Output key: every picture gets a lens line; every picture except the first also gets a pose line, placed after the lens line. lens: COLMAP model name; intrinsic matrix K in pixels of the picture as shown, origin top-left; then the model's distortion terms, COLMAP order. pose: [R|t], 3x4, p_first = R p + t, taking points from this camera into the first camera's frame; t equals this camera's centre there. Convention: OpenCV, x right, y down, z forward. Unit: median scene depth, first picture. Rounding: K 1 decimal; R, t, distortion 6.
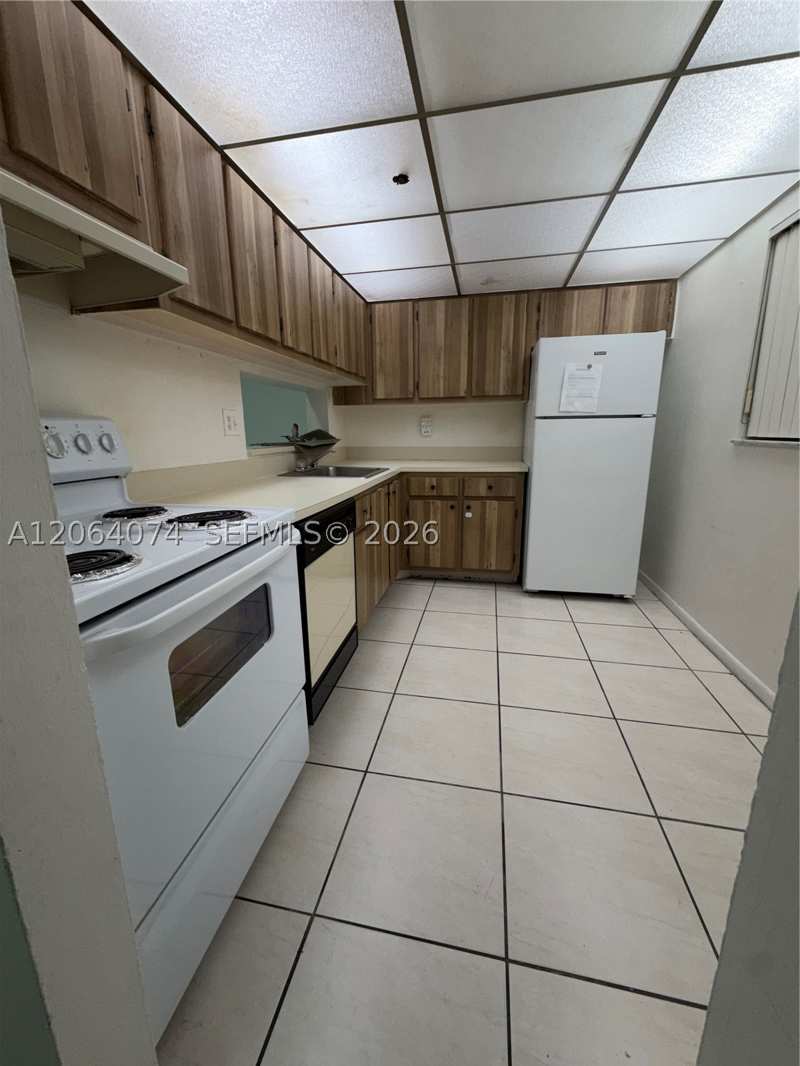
lens RADIAL K [[422.7, 0, 399.6], [0, 422.7, 526.5], [0, 0, 1]] dist [-0.001729, -0.000409]
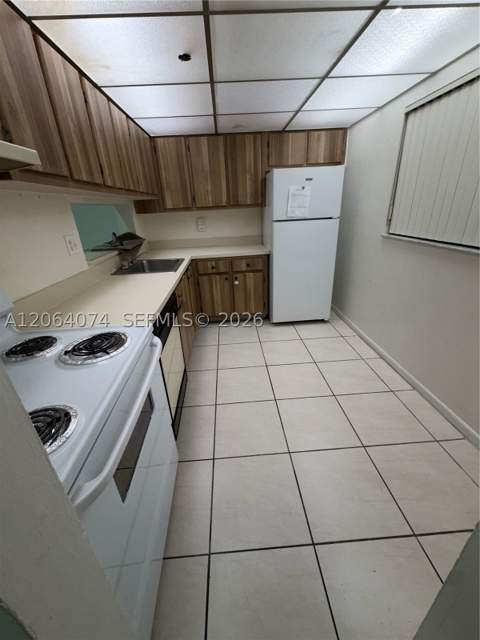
lens RADIAL K [[253.8, 0, 239.8], [0, 253.8, 316.1], [0, 0, 1]] dist [-0.001729, -0.000409]
pose [[0.965364, -0.134684, 0.223455, -0.069764], [0.092580, 0.977556, 0.189245, -0.096655], [-0.243928, -0.162003, 0.956166, 0.039108]]
